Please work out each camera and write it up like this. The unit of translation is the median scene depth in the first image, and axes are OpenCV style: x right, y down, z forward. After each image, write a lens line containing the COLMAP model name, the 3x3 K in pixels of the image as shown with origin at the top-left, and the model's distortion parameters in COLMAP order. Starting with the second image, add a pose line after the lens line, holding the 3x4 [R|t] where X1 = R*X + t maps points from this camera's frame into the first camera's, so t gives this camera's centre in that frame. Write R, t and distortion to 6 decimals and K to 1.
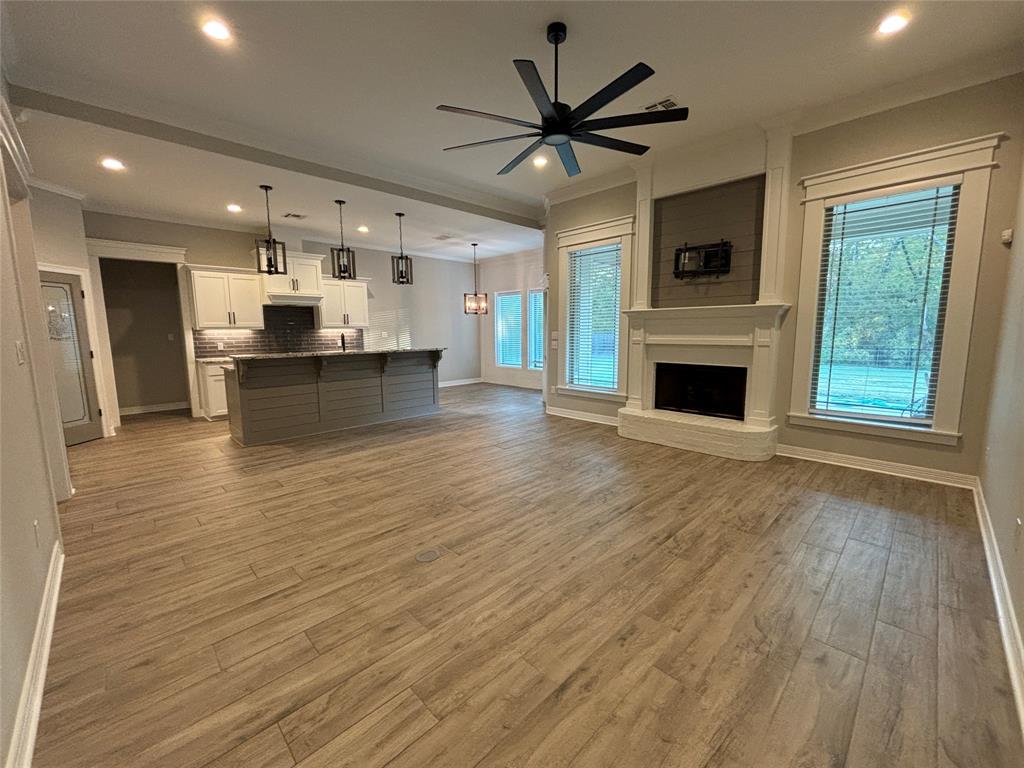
lens RADIAL K [[415.3, 0, 511.9], [0, 415.3, 381.9], [0, 0, 1]] dist [0.007486, -0.003402]
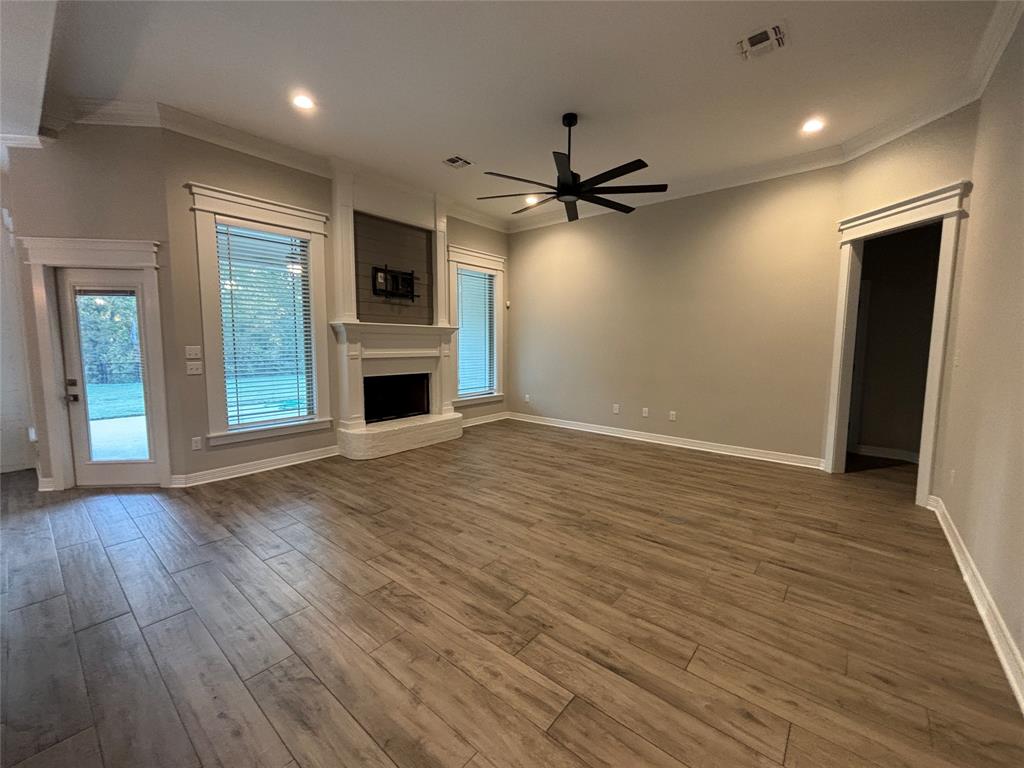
lens RADIAL K [[415.3, 0, 511.9], [0, 415.3, 381.9], [0, 0, 1]] dist [0.007486, -0.003402]
pose [[-0.099210, -0.086998, 0.991256, -0.899255], [0.119311, 0.987944, 0.098649, -0.122968], [-0.987888, 0.128055, -0.087634, 1.006963]]
